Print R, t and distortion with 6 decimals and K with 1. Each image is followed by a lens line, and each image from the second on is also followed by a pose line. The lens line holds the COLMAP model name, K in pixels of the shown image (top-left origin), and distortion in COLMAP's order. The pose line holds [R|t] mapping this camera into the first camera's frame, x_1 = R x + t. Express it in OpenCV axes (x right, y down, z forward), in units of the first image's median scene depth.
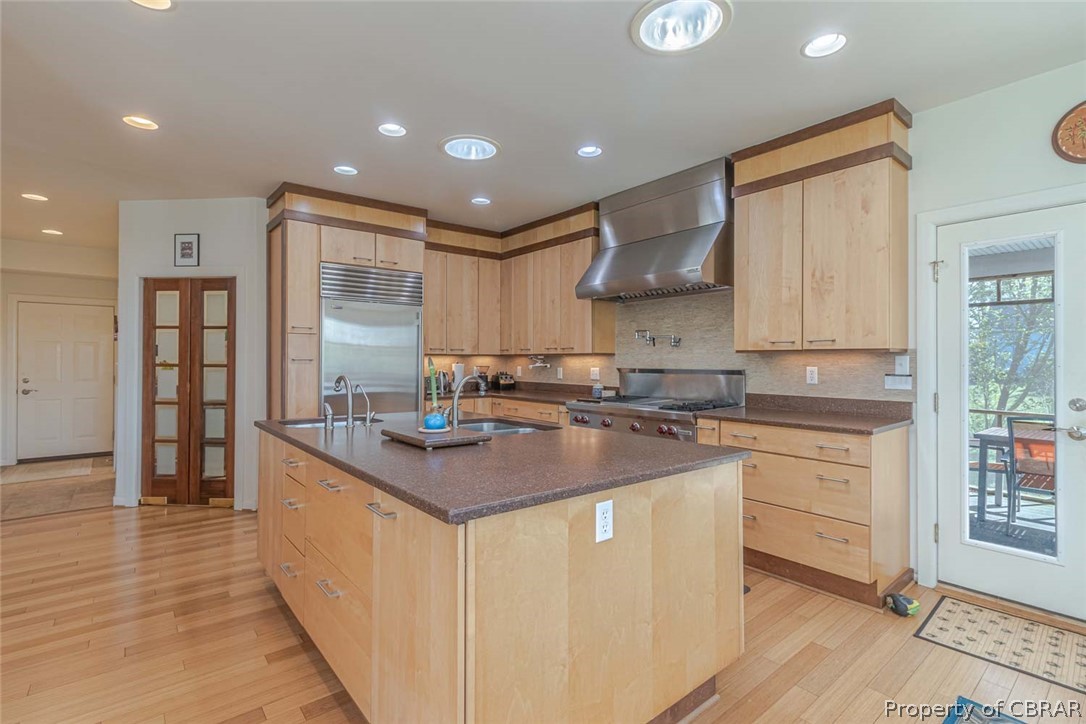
lens RADIAL K [[504.9, 0, 543.6], [0, 504.9, 358.8], [0, 0, 1]] dist [-0.010867, 0.000341]
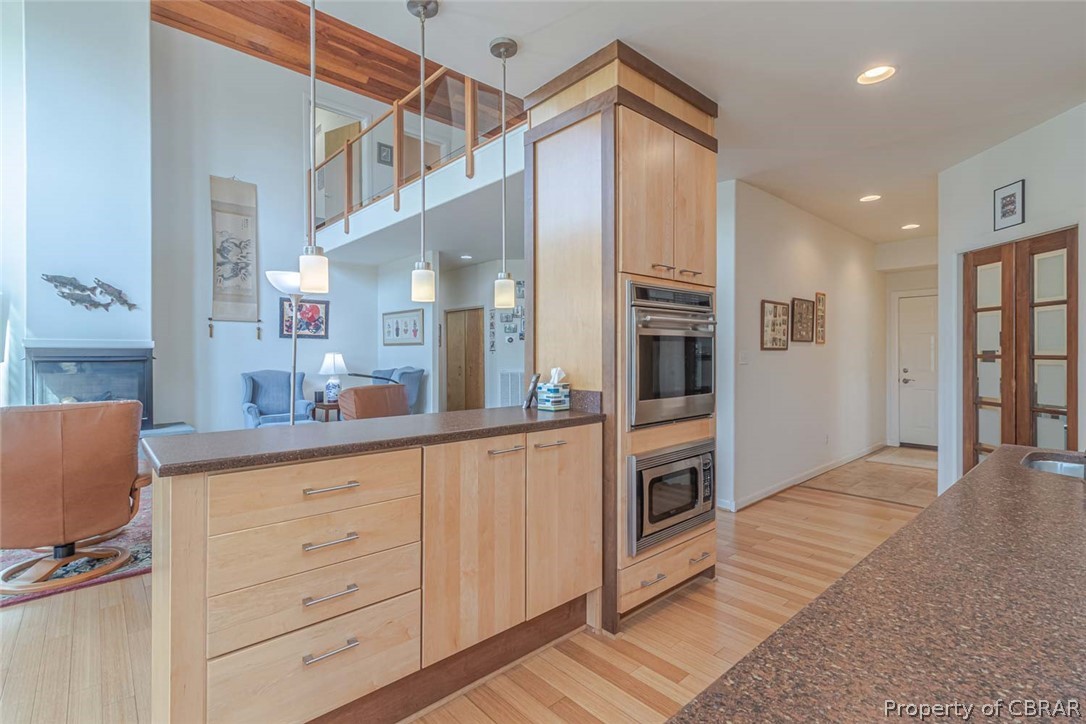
lens RADIAL K [[504.9, 0, 542.7], [0, 504.9, 356.4], [0, 0, 1]] dist [-0.010867, 0.000341]
pose [[0.037346, 0.003655, -0.999296, 0.024604], [0.007831, 0.999962, 0.003950, 0.003917], [0.999272, -0.007973, 0.037316, 0.257635]]
